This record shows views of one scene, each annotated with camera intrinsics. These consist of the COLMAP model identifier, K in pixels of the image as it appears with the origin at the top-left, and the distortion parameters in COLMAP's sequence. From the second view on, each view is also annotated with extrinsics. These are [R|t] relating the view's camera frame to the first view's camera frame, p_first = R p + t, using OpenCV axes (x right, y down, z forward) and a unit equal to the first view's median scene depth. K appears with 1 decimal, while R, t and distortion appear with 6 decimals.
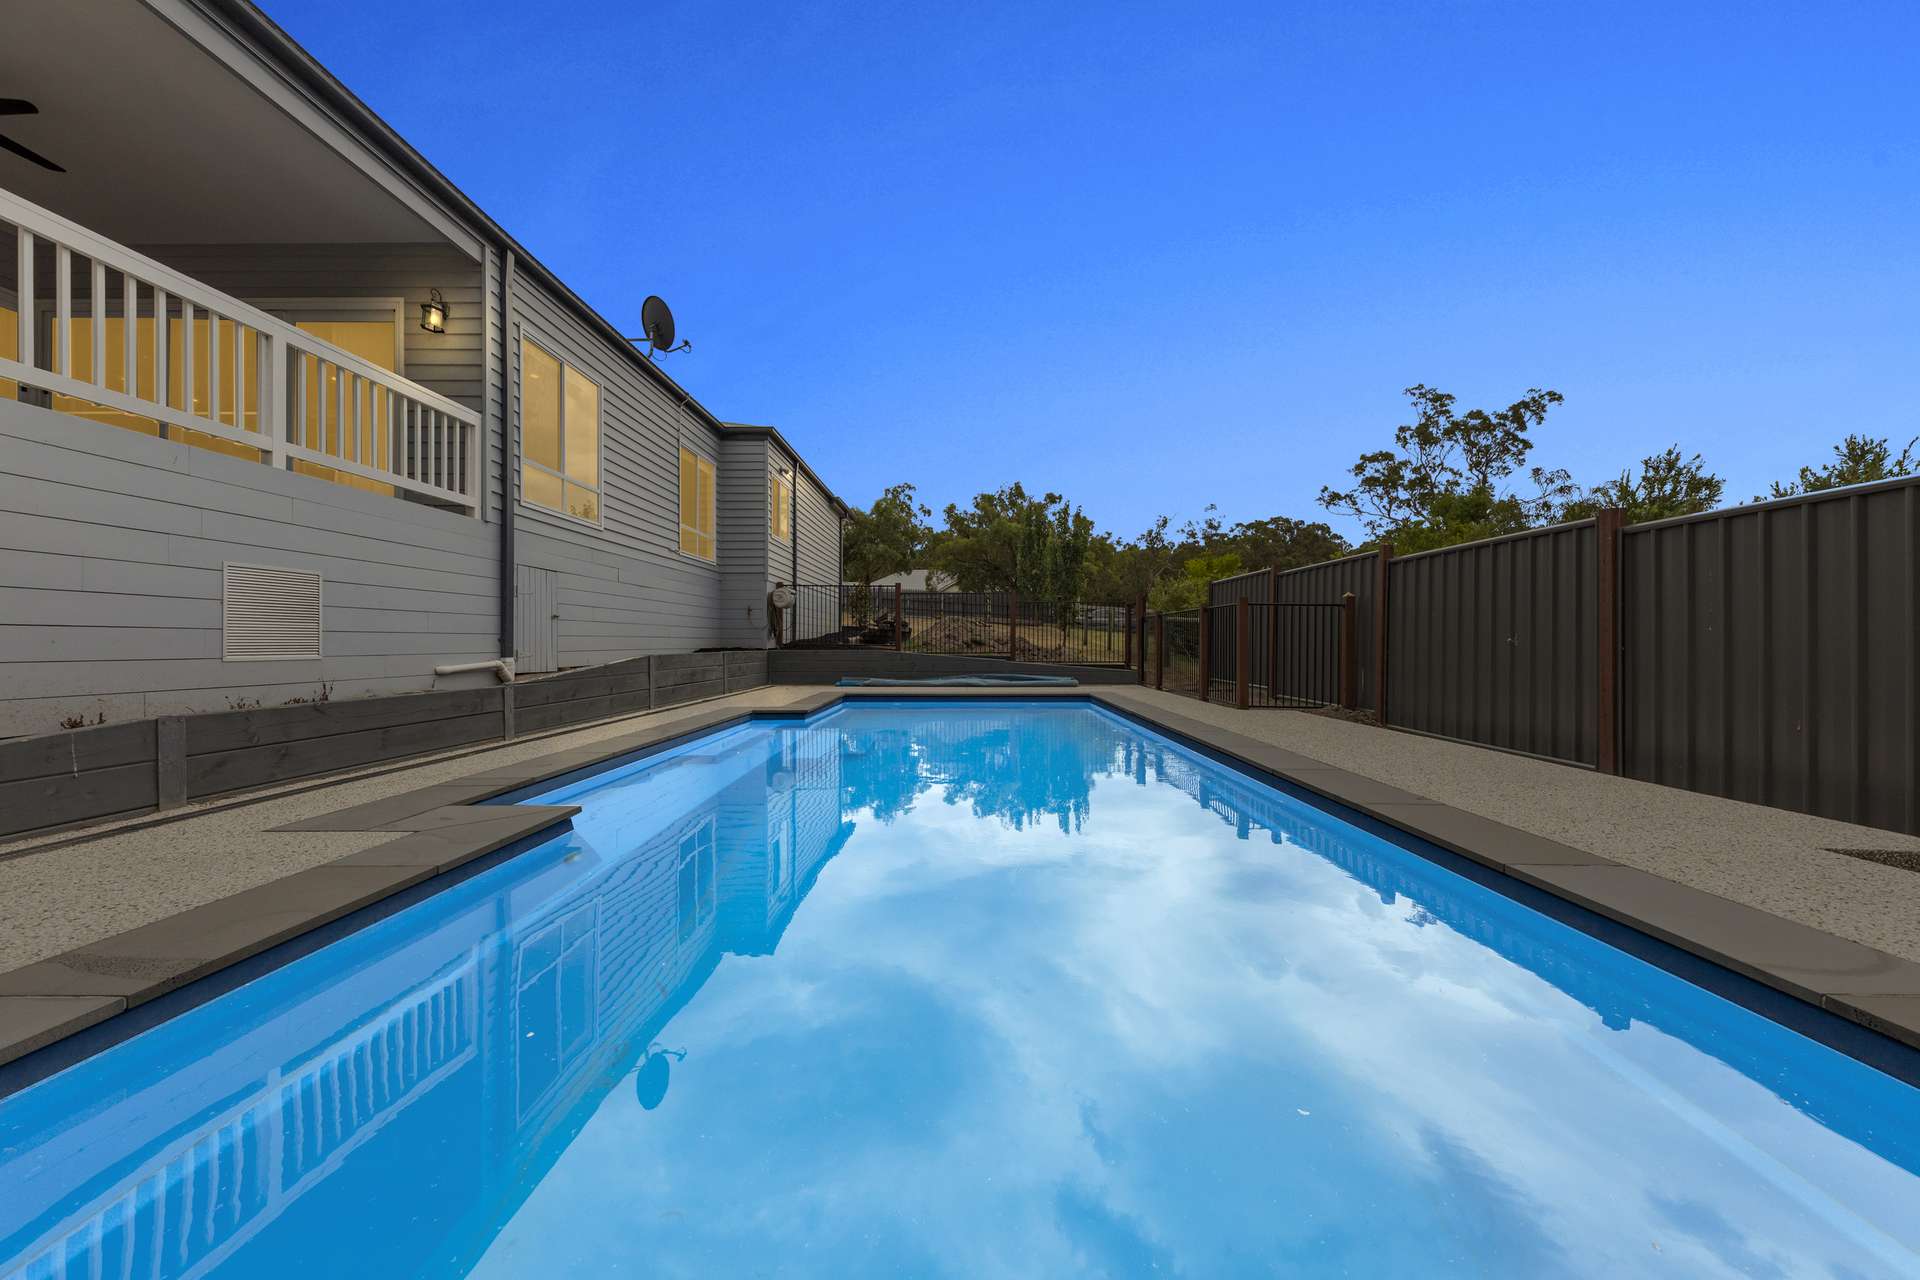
lens RADIAL K [[653.3, 0, 962.0], [0, 653.3, 642.2], [0, 0, 1]] dist [0.010967, -0.002146]
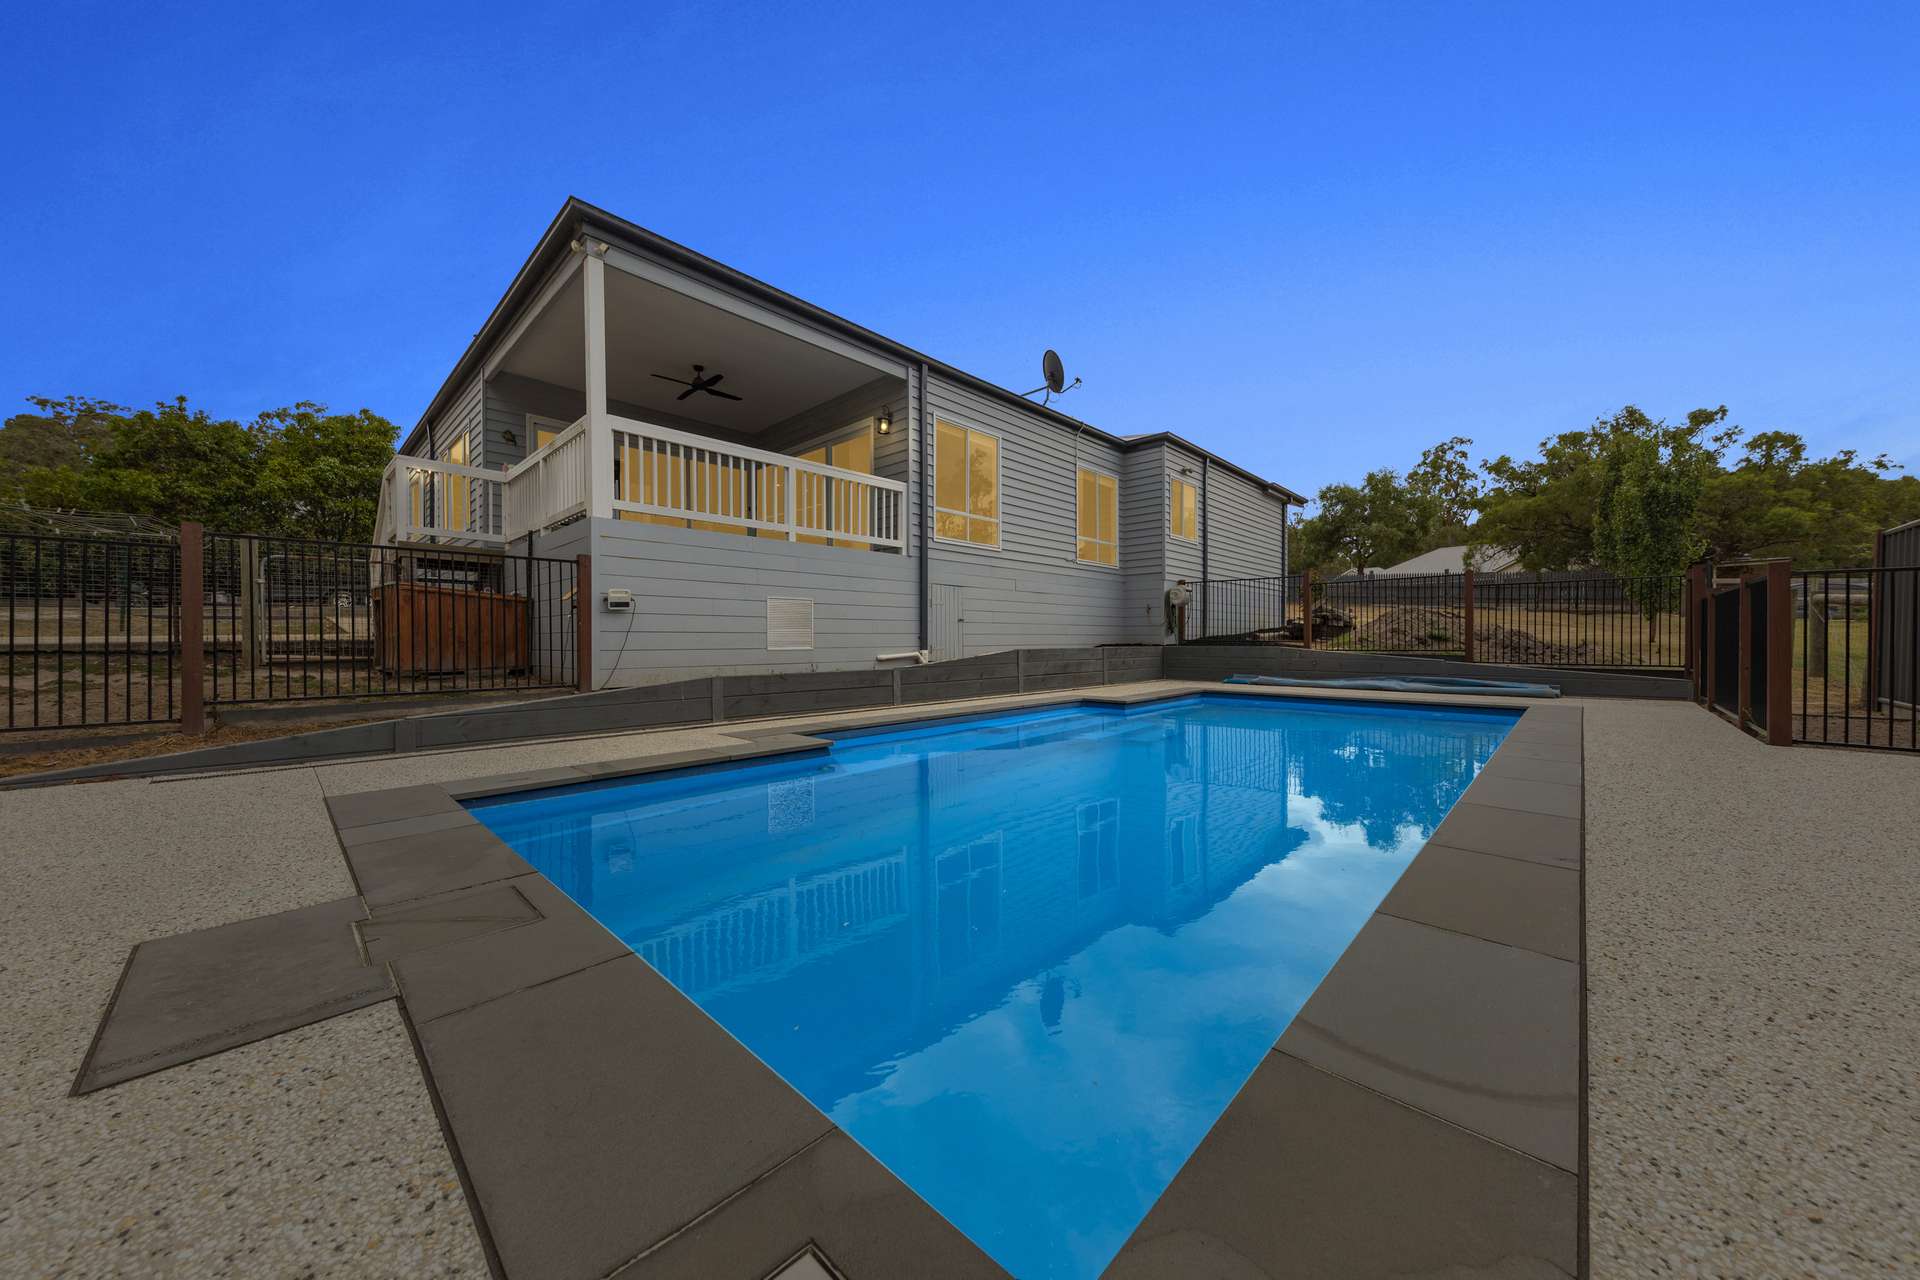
lens RADIAL K [[653.3, 0, 956.4], [0, 653.3, 639.0], [0, 0, 1]] dist [0.010967, -0.002146]
pose [[0.724535, -0.003292, -0.689231, 0.228325], [0.003716, 0.999993, -0.000871, 0.000593], [0.689228, -0.001930, 0.724542, 0.015354]]
